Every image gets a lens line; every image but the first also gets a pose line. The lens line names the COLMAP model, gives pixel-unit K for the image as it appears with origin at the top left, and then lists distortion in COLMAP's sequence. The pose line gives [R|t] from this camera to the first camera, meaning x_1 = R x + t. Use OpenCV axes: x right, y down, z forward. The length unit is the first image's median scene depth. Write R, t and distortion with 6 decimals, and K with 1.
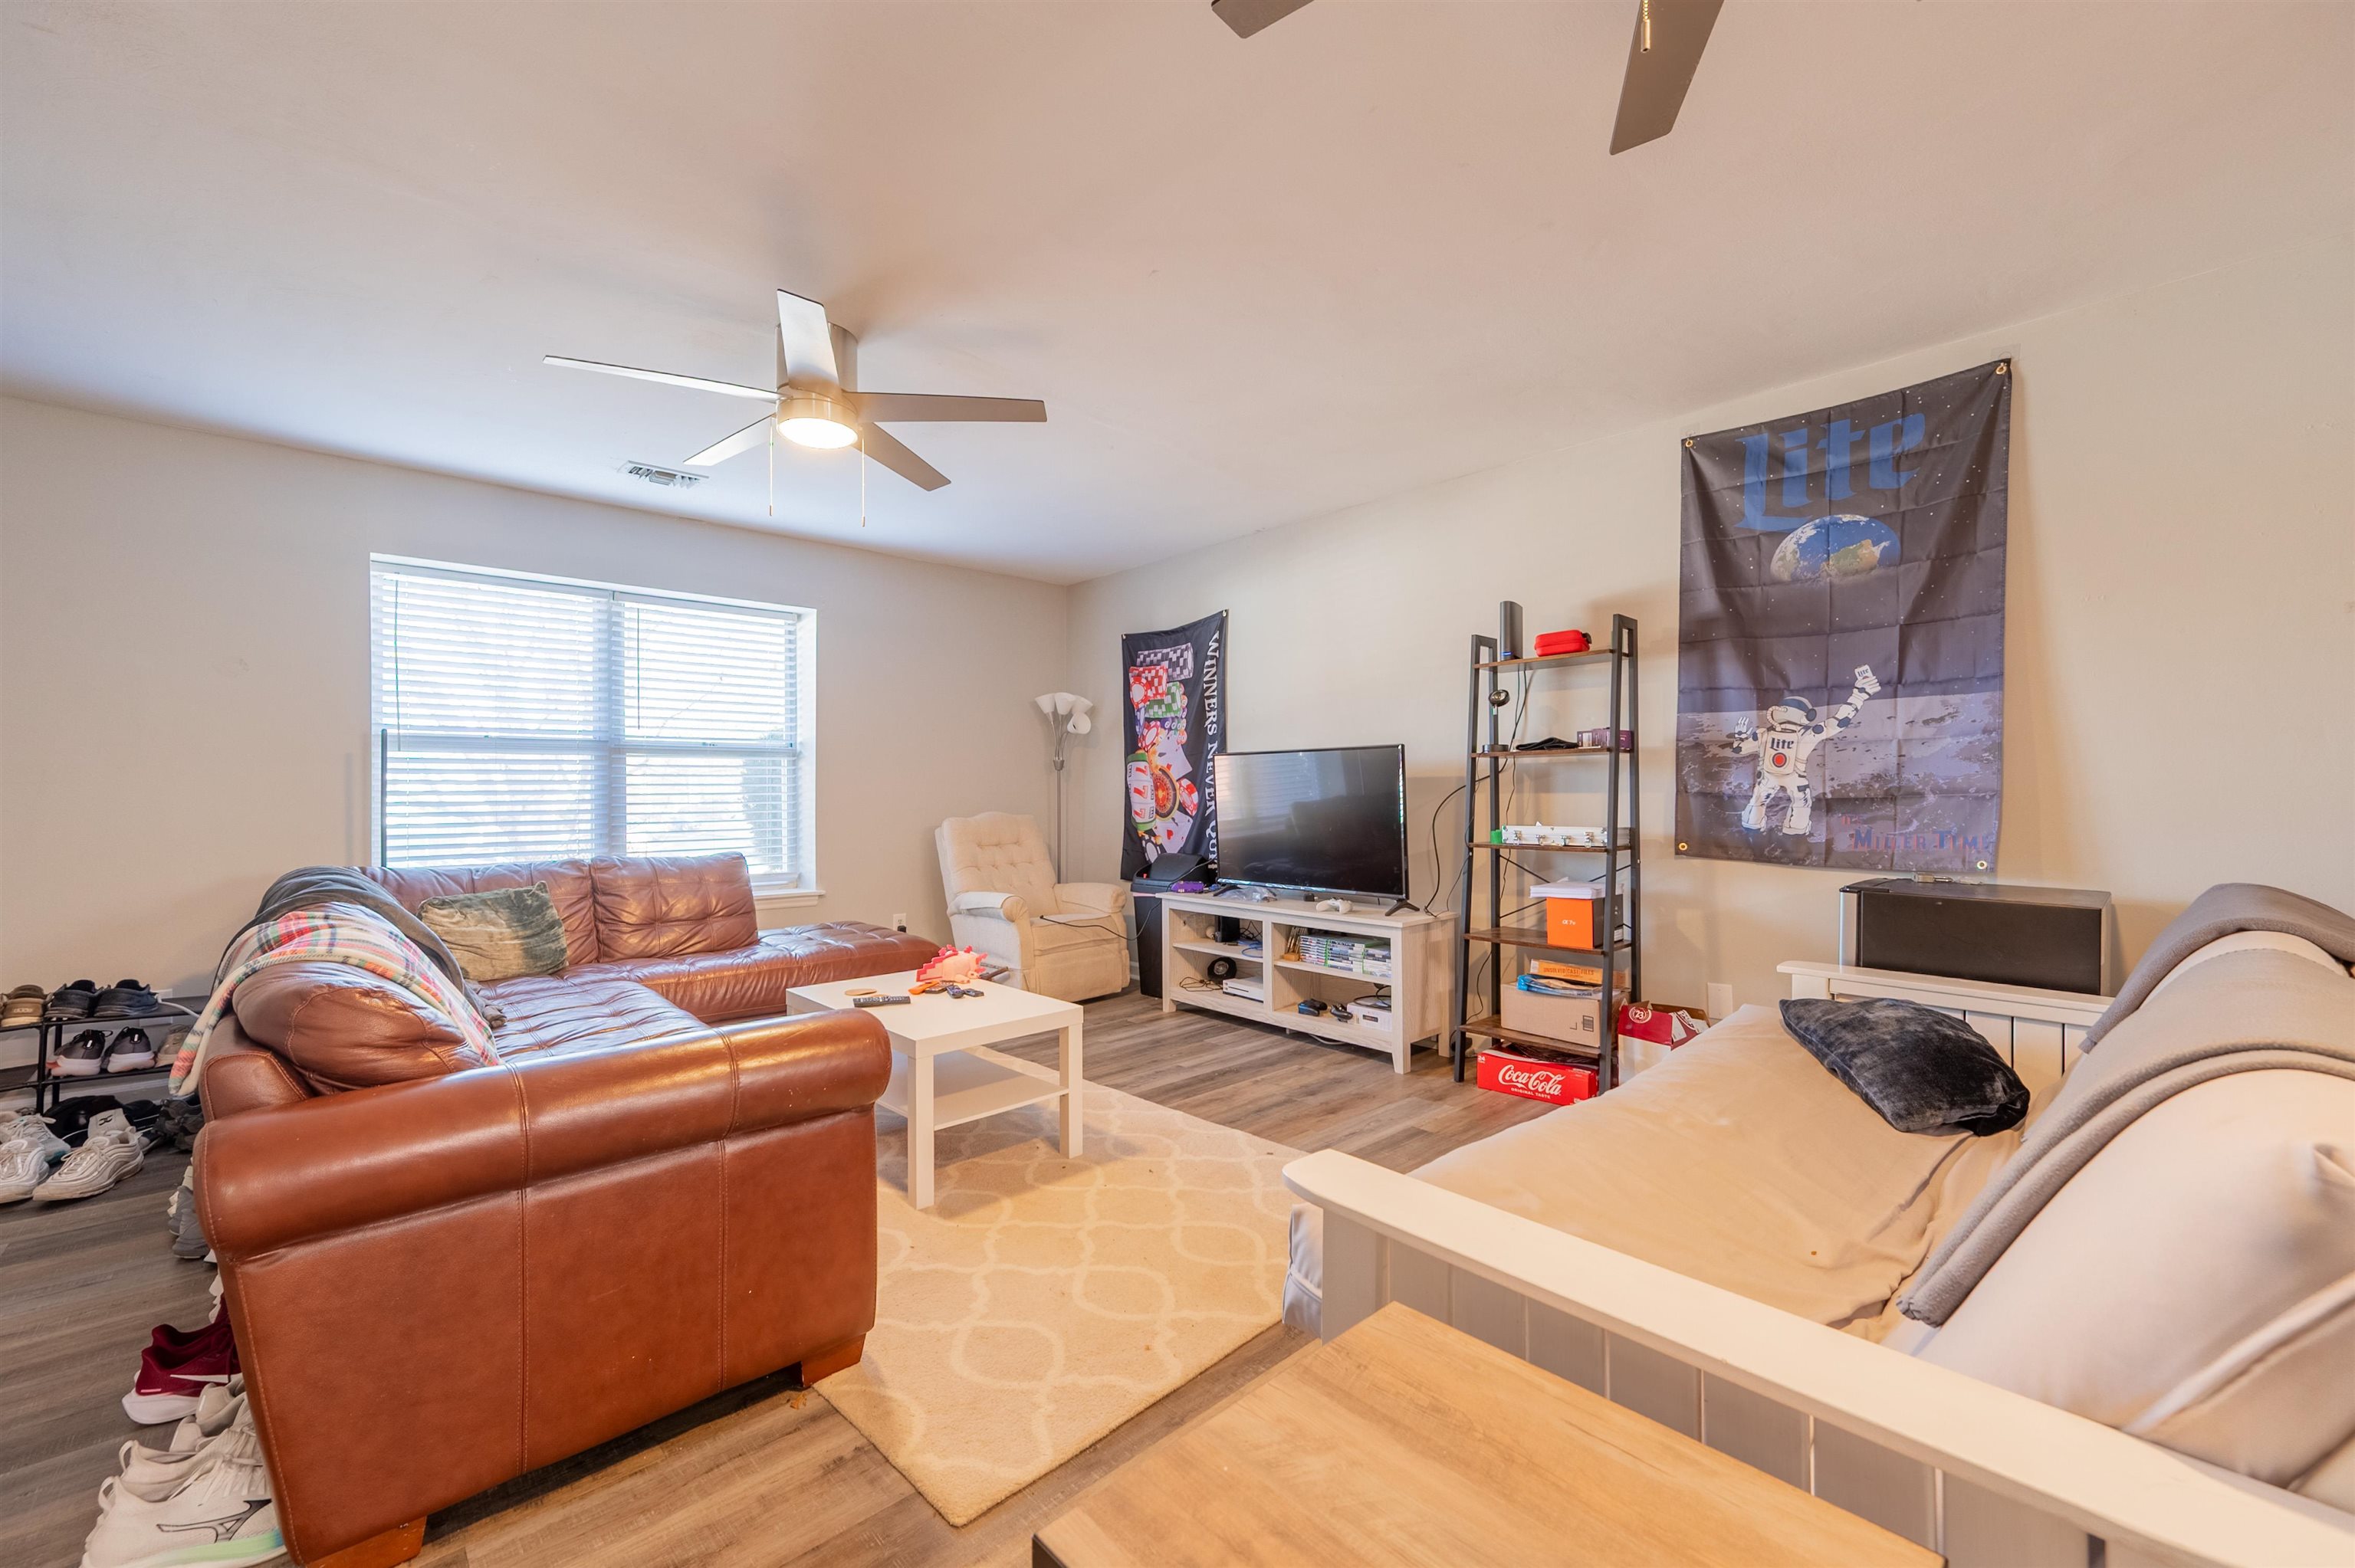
lens RADIAL K [[935.4, 0, 1177.5], [0, 935.4, 784.0], [0, 0, 1]] dist [0.002731, -0.000039]
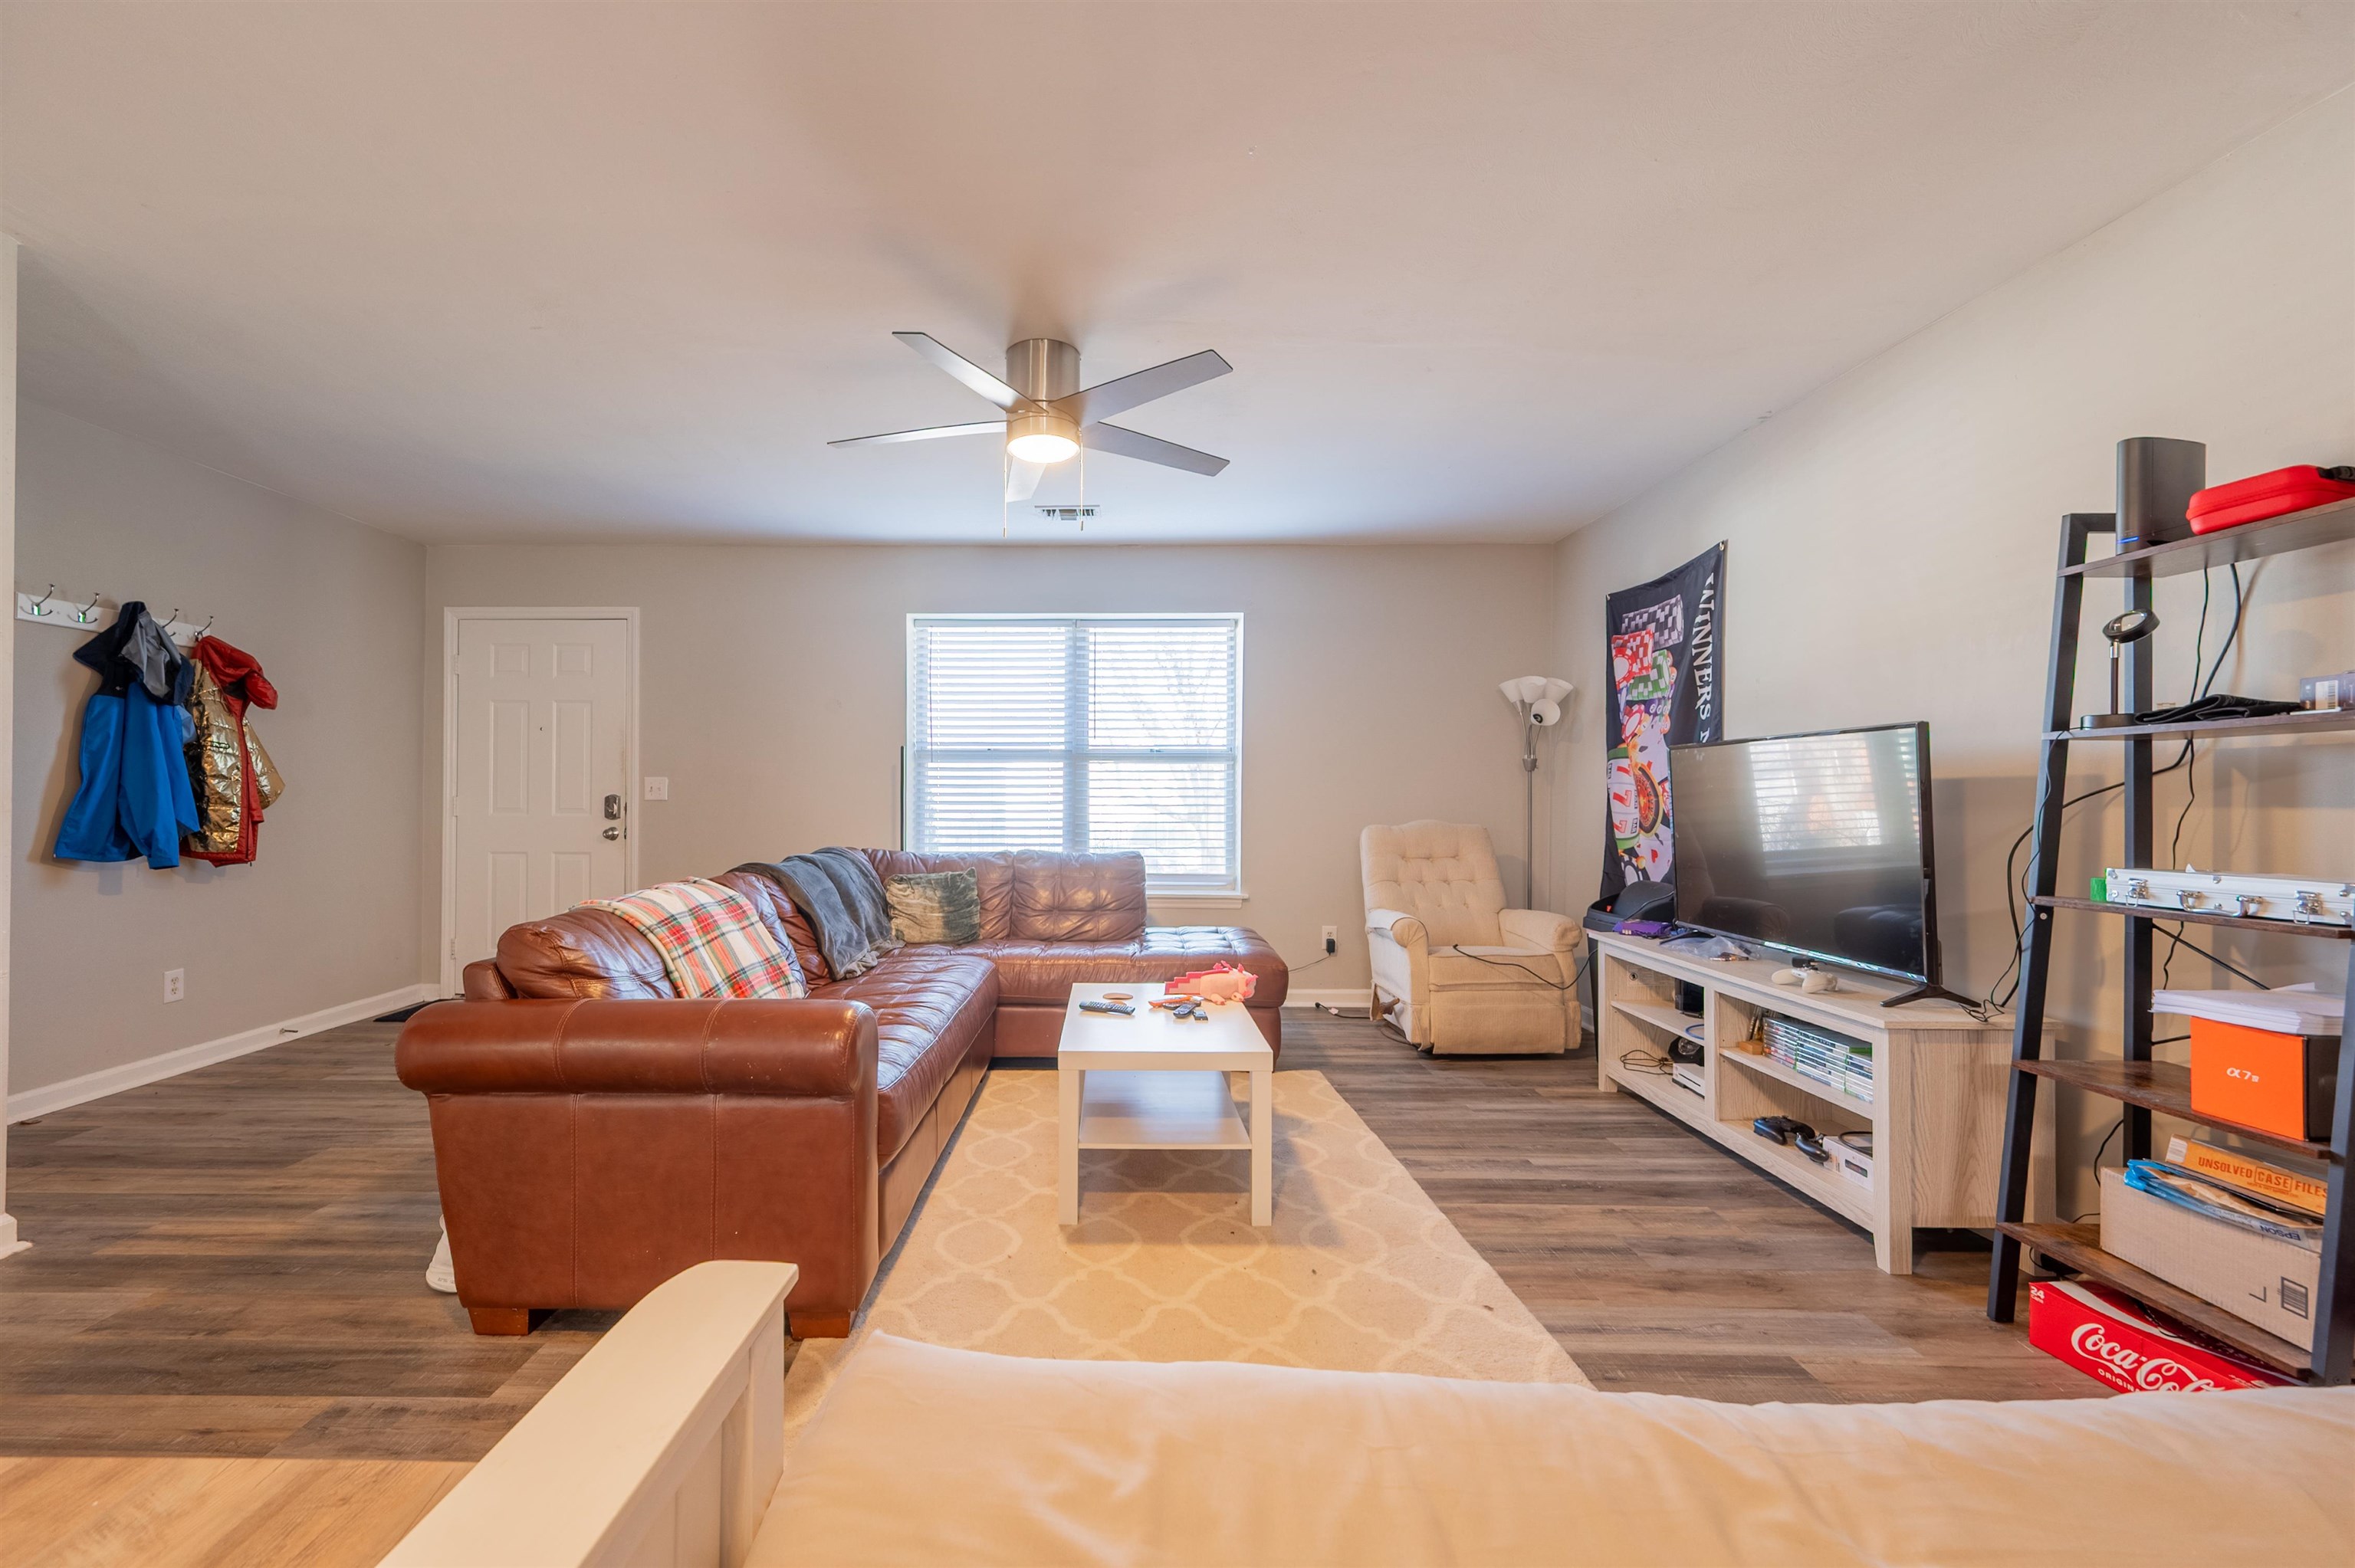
lens RADIAL K [[966.7, 0, 1104.2], [0, 966.7, 794.3], [0, 0, 1]] dist [0.001038, -0.000038]
pose [[0.720901, 0.005718, -0.693015, 0.292480], [-0.000790, 0.999972, 0.007430, -0.000593], [0.693038, -0.004809, 0.720885, 0.199275]]
